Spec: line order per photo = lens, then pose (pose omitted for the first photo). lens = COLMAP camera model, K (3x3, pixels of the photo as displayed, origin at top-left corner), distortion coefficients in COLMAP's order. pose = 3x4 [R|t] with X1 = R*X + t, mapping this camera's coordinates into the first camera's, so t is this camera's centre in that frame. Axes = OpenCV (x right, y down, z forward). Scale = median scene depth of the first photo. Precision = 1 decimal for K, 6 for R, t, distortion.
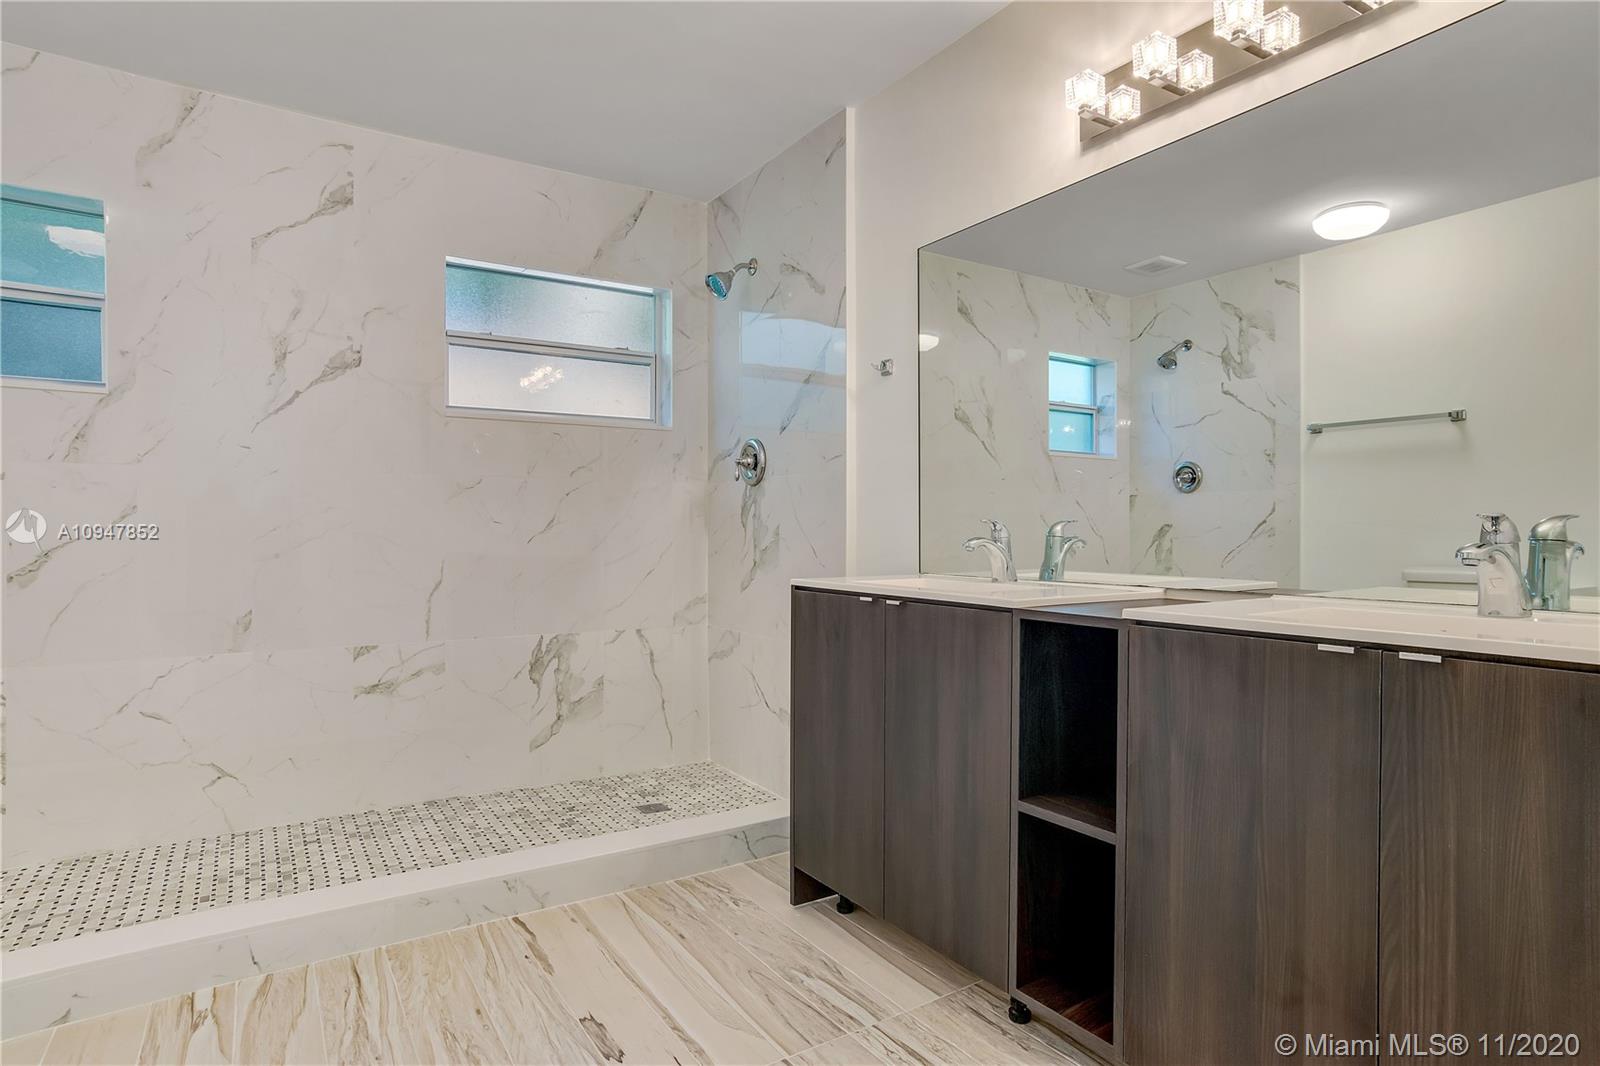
lens RADIAL K [[869.6, 0, 827.5], [0, 869.6, 535.7], [0, 0, 1]] dist [-0.043609, 0.030453]
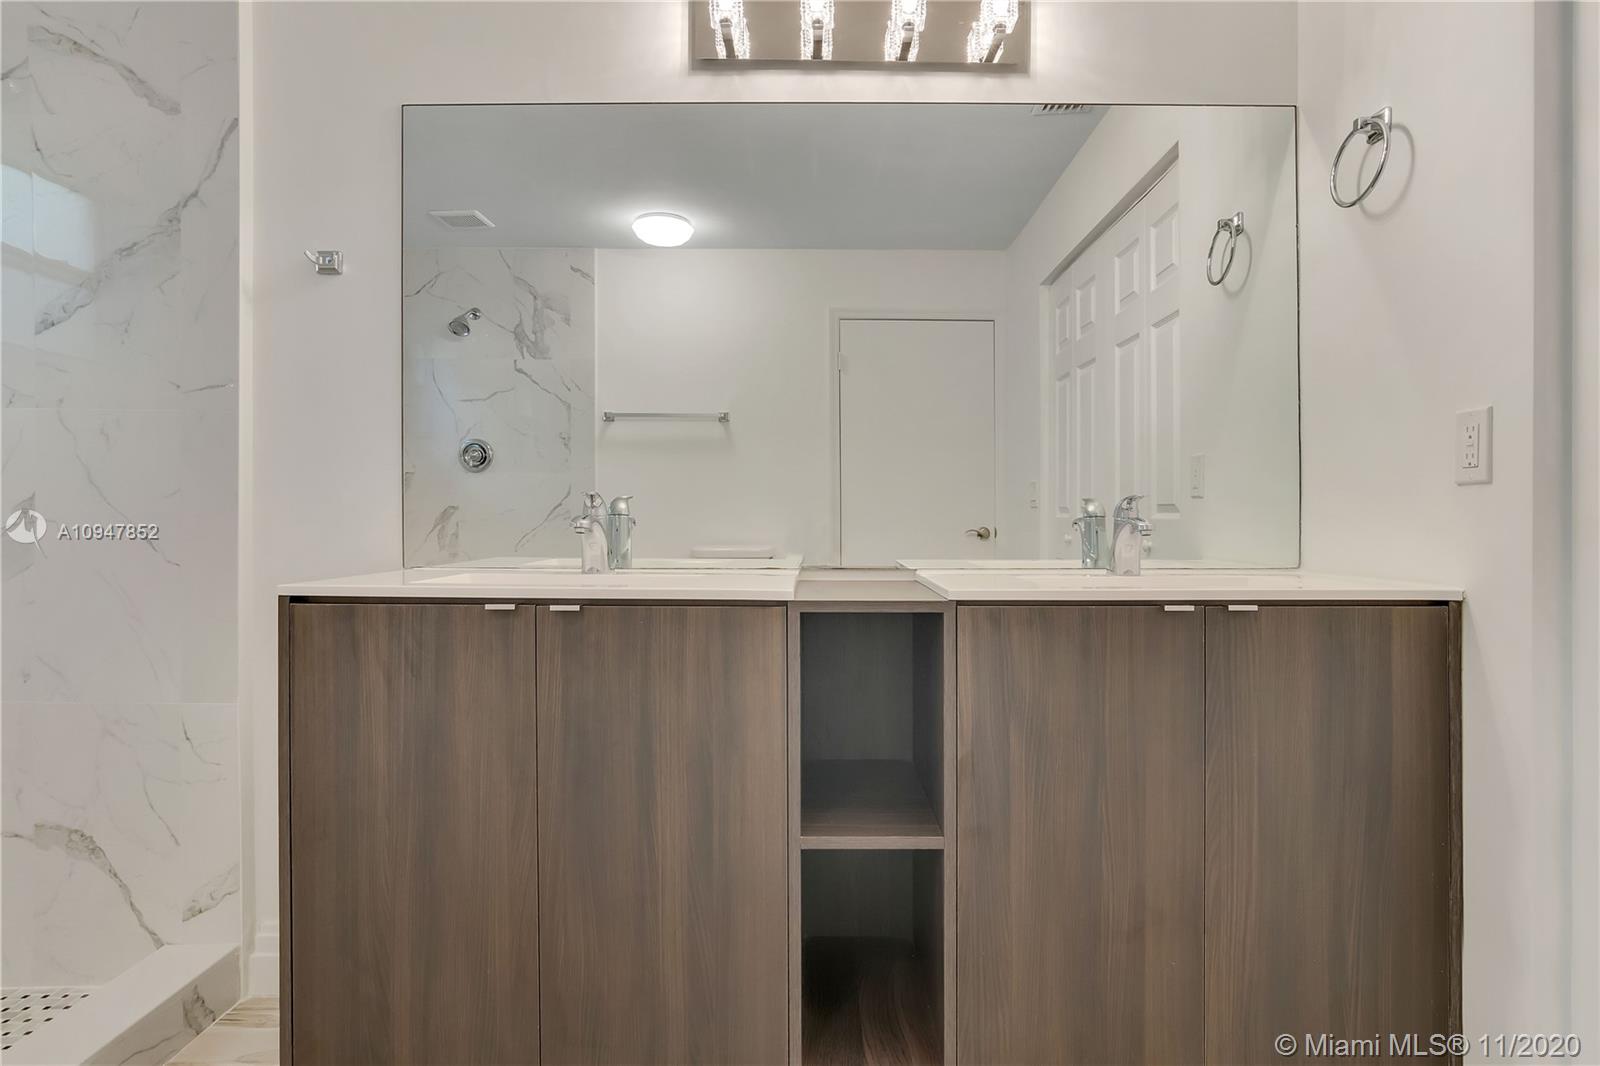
lens RADIAL K [[869.6, 0, 801.4], [0, 869.6, 517.9], [0, 0, 1]] dist [-0.043609, 0.030453]
pose [[0.556877, 0.002456, 0.830591, -0.253546], [0.001592, 0.999991, -0.004024, 0.005429], [-0.830593, 0.003563, 0.556868, 0.302672]]
